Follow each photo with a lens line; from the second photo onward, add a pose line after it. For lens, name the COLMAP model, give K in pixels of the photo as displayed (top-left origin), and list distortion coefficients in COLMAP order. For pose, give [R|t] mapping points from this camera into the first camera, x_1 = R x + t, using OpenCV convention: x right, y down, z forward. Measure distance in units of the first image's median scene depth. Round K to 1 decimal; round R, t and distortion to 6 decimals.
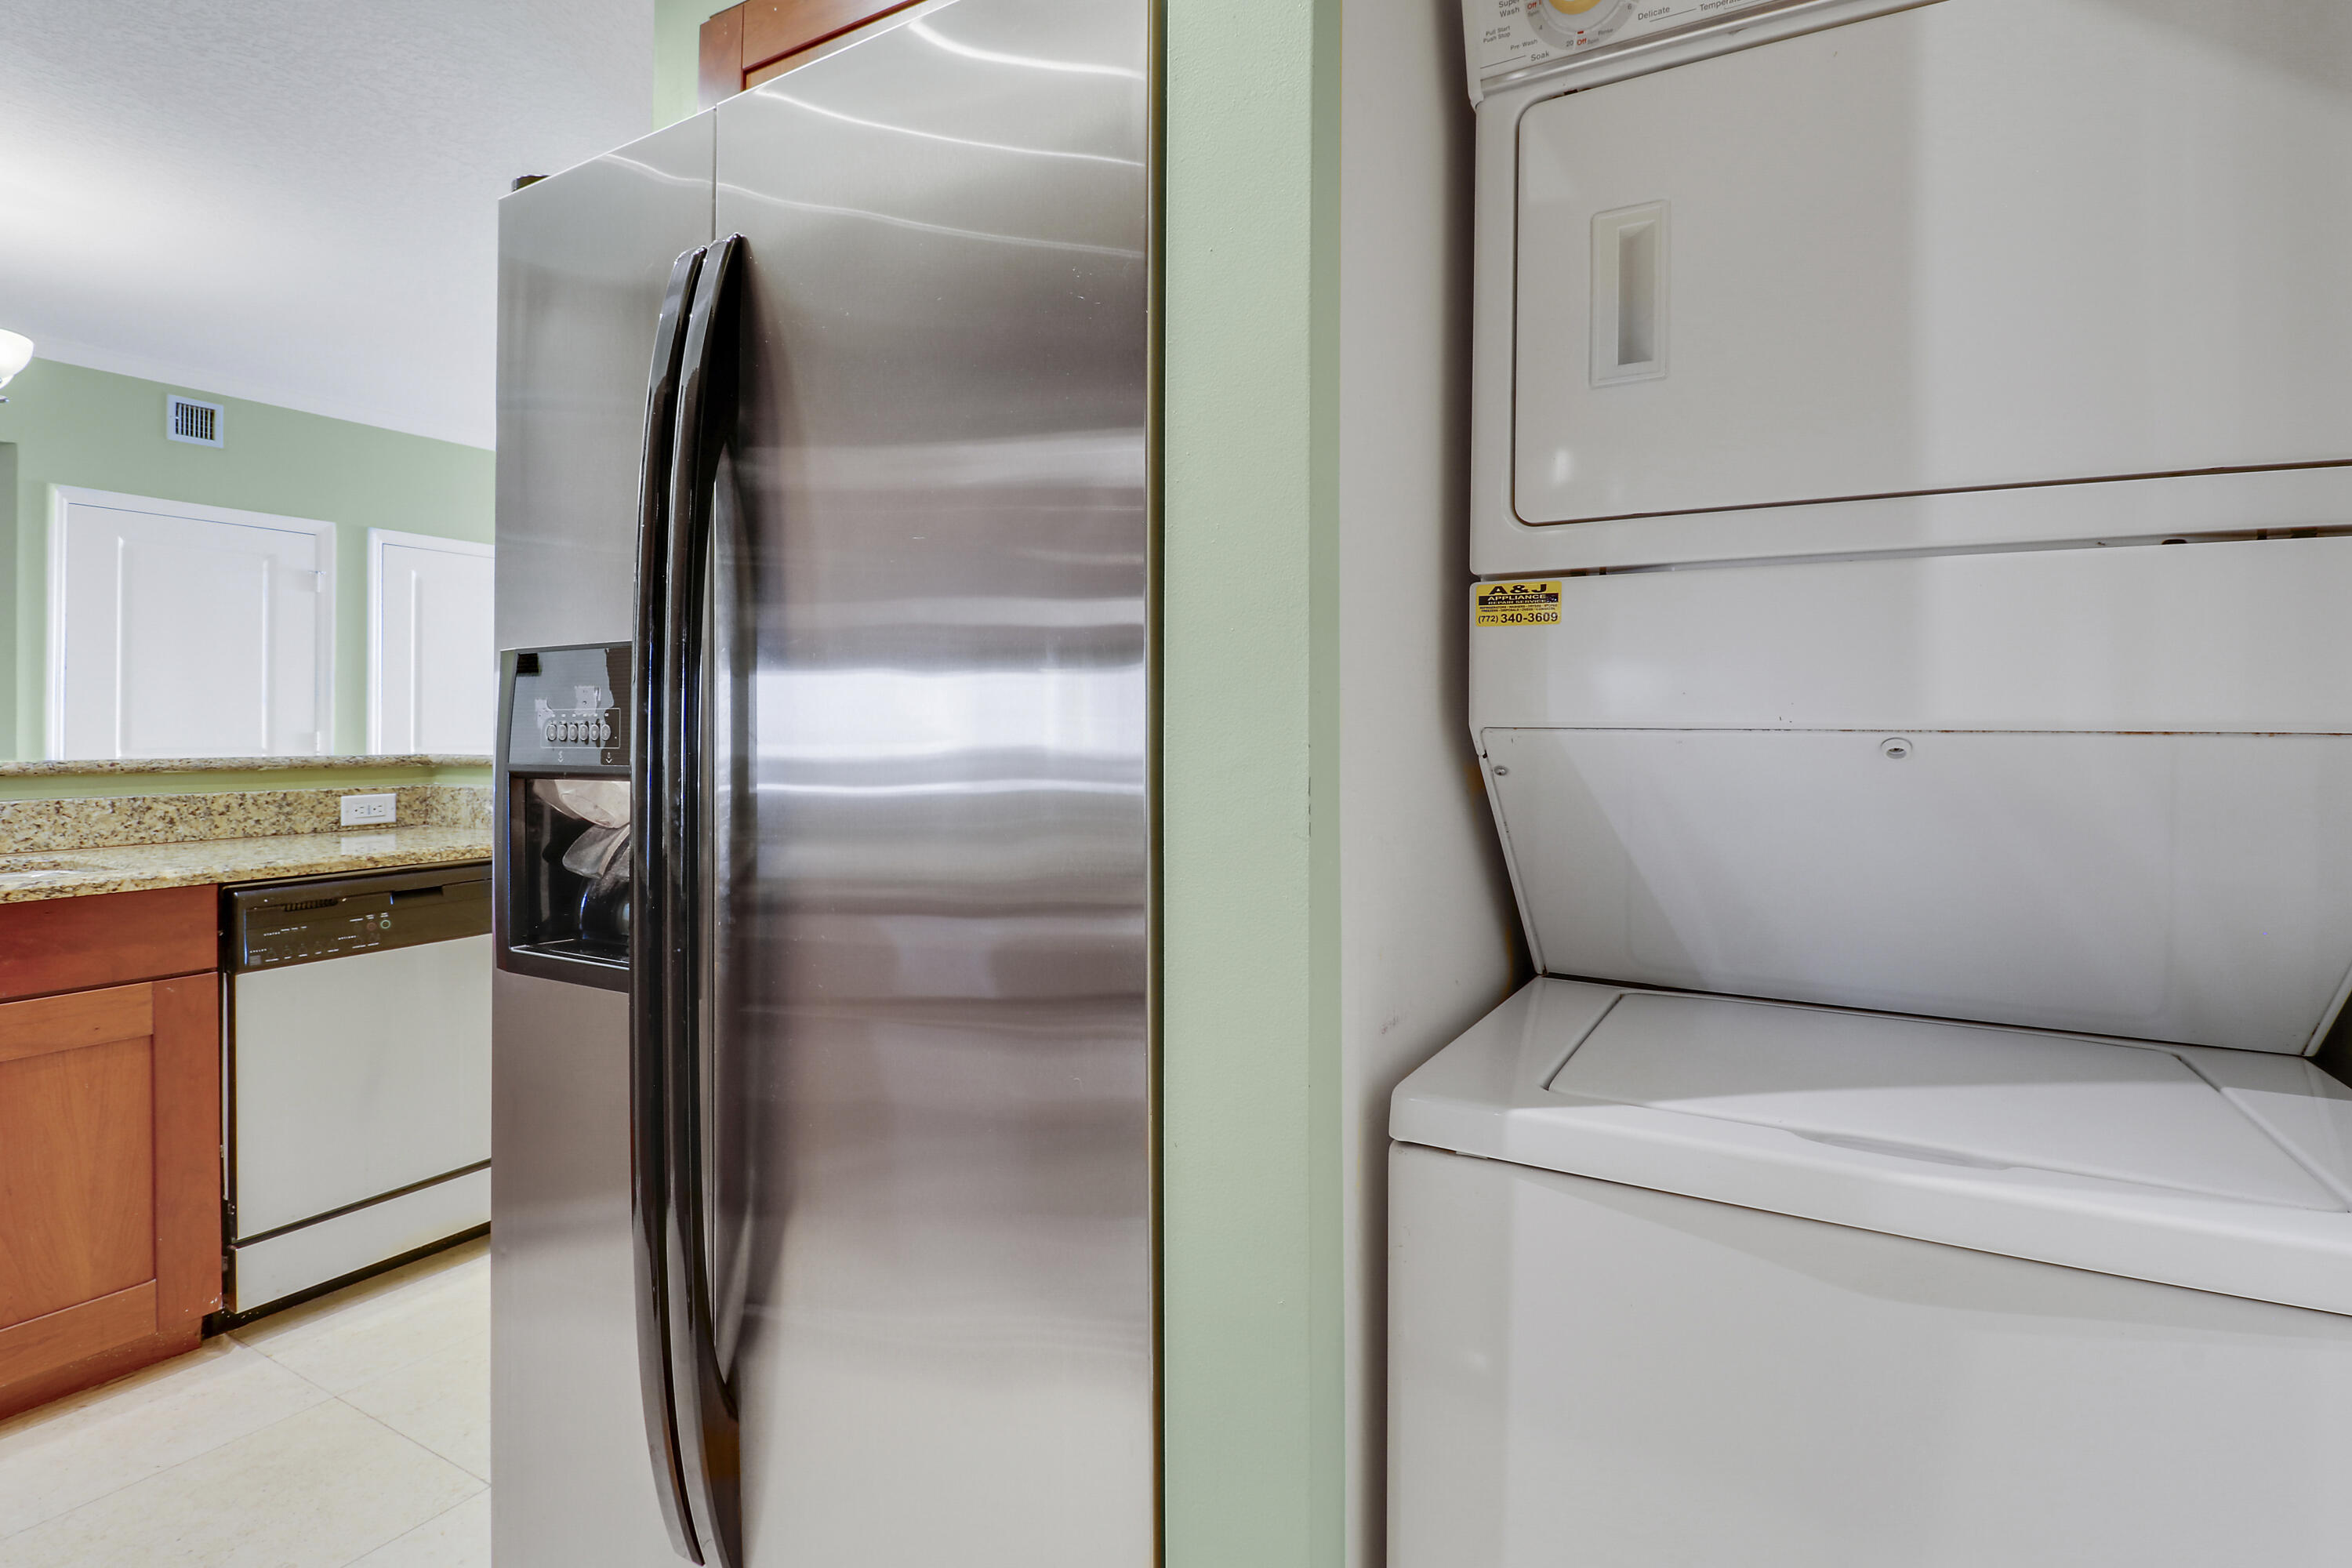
lens RADIAL K [[1091.9, 0, 1233.1], [0, 1091.9, 737.5], [0, 0, 1]] dist [-0.002831, -0.009377]
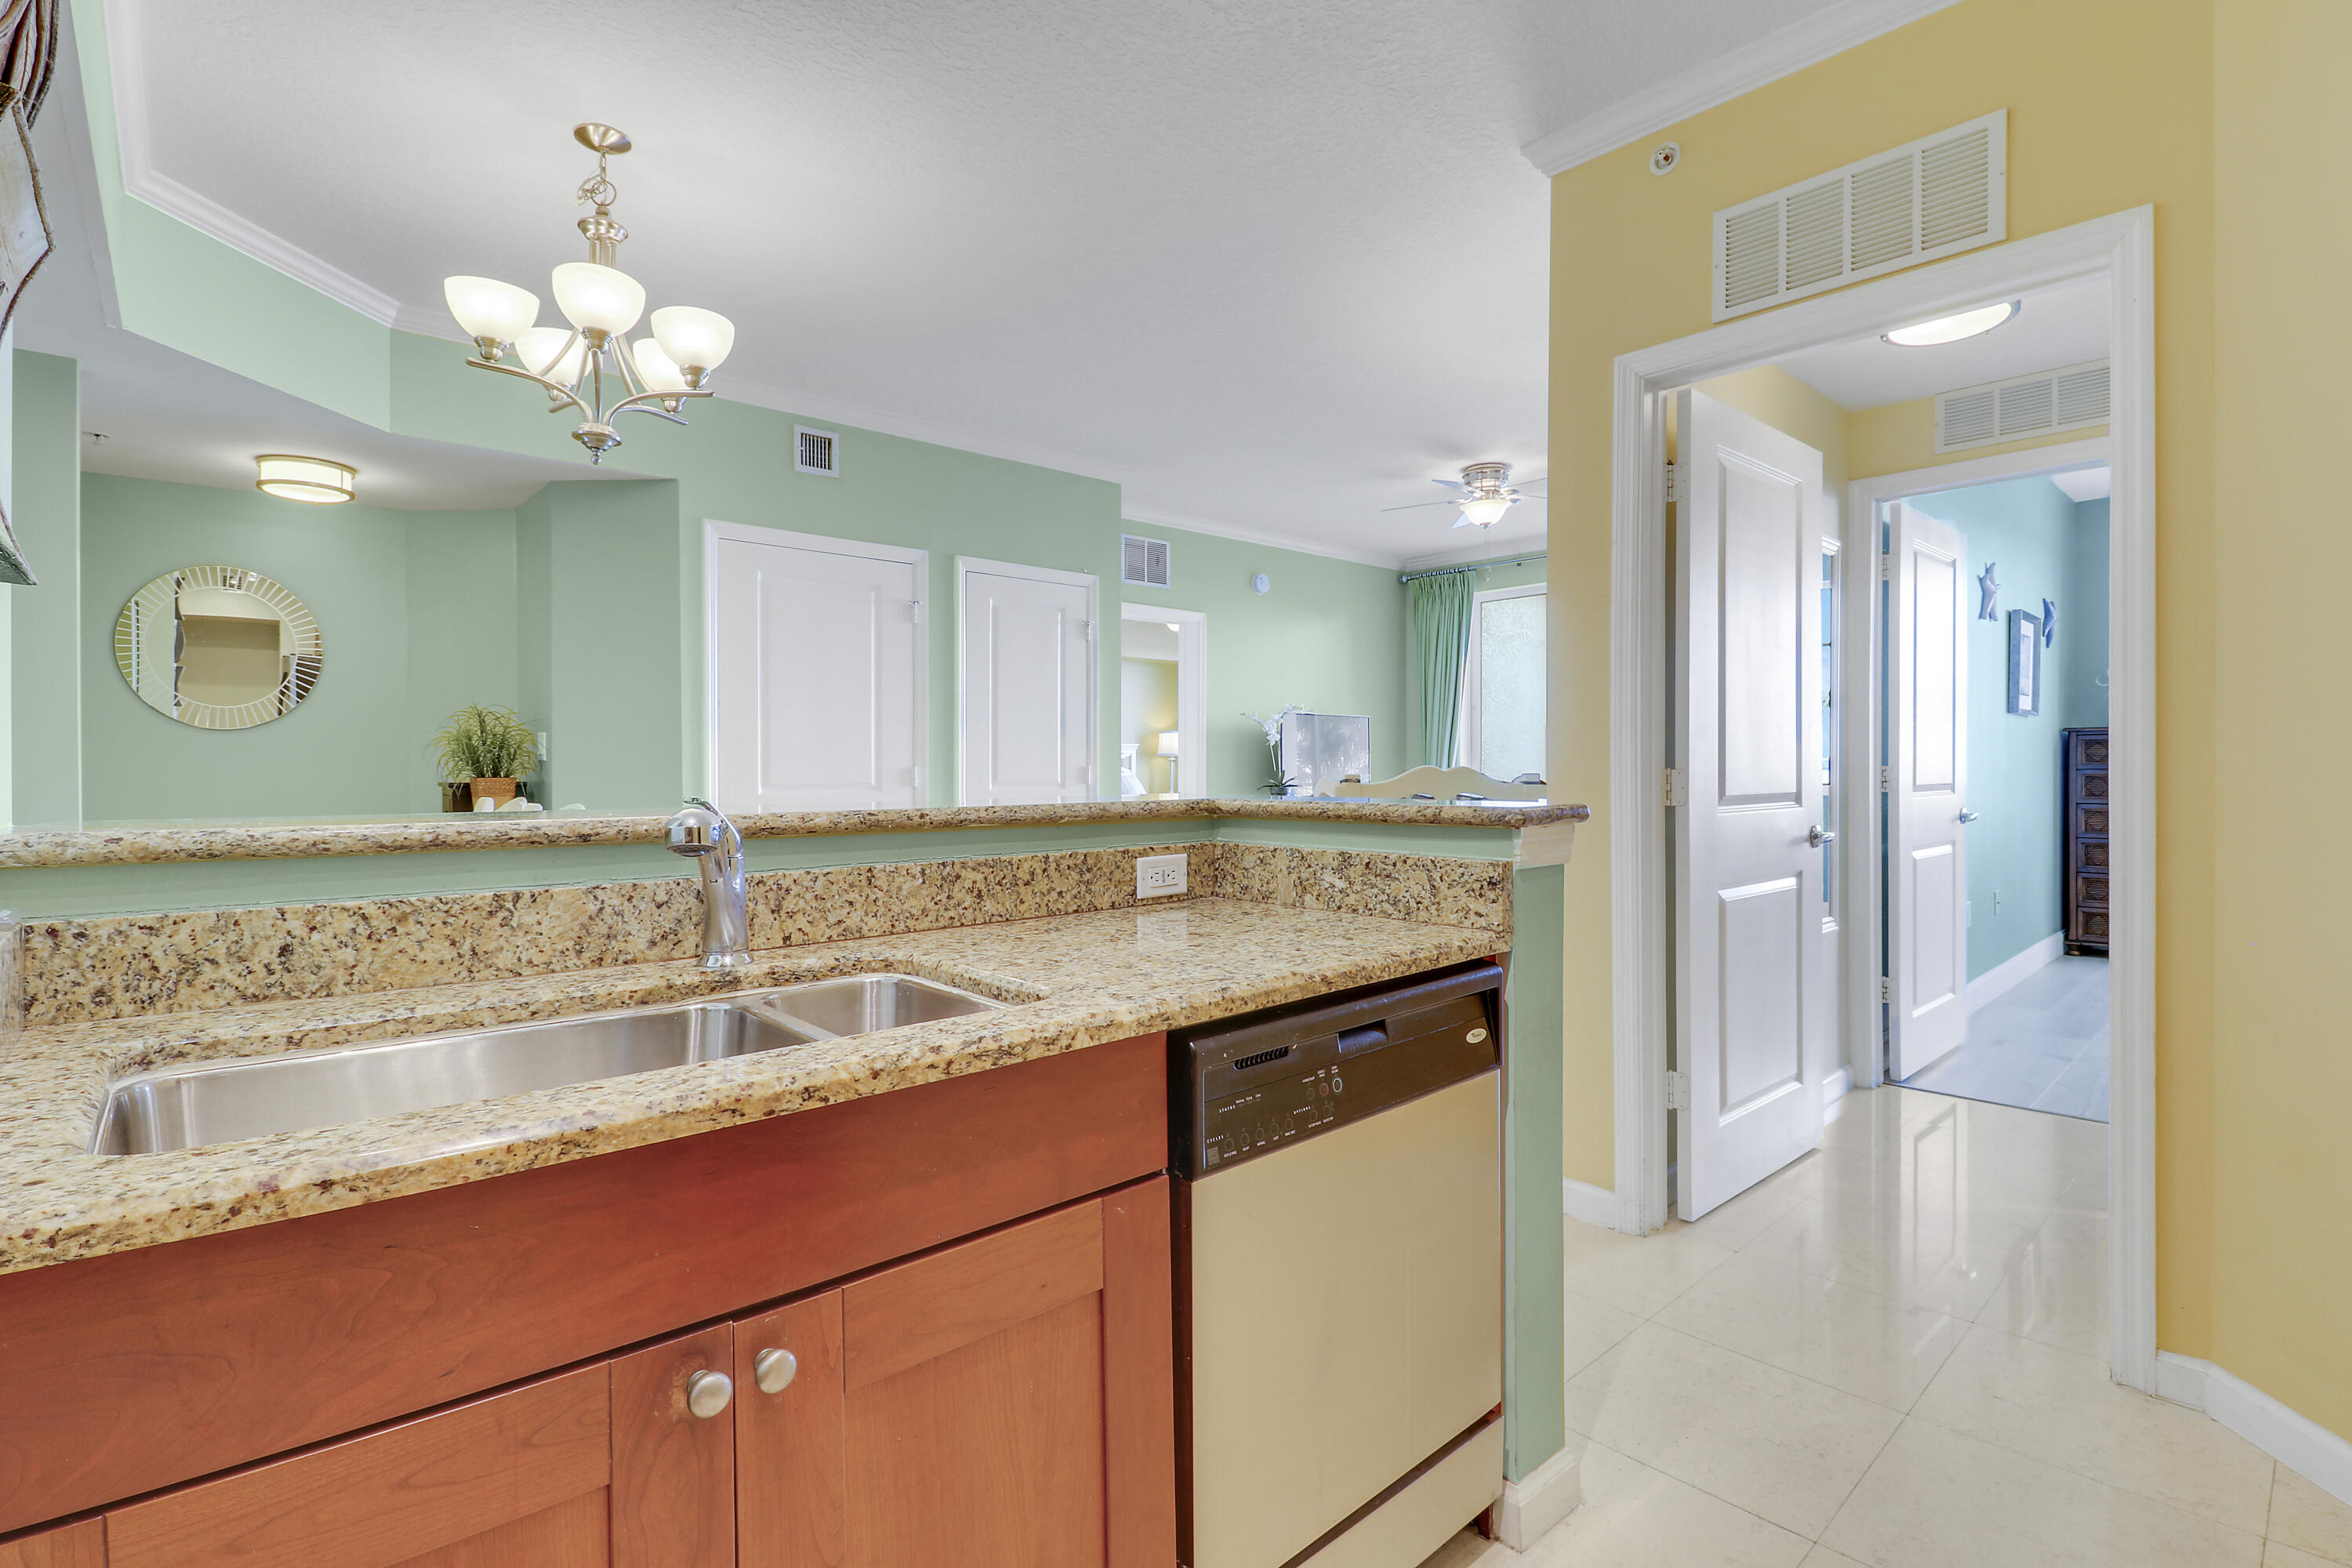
lens RADIAL K [[1091.9, 0, 1187.6], [0, 1091.9, 785.6], [0, 0, 1]] dist [-0.002831, -0.009377]
pose [[0.937032, 0.003854, -0.349222, -0.601148], [0.001070, 0.999903, 0.013906, -0.004647], [0.349241, -0.013404, 0.936937, 0.370179]]
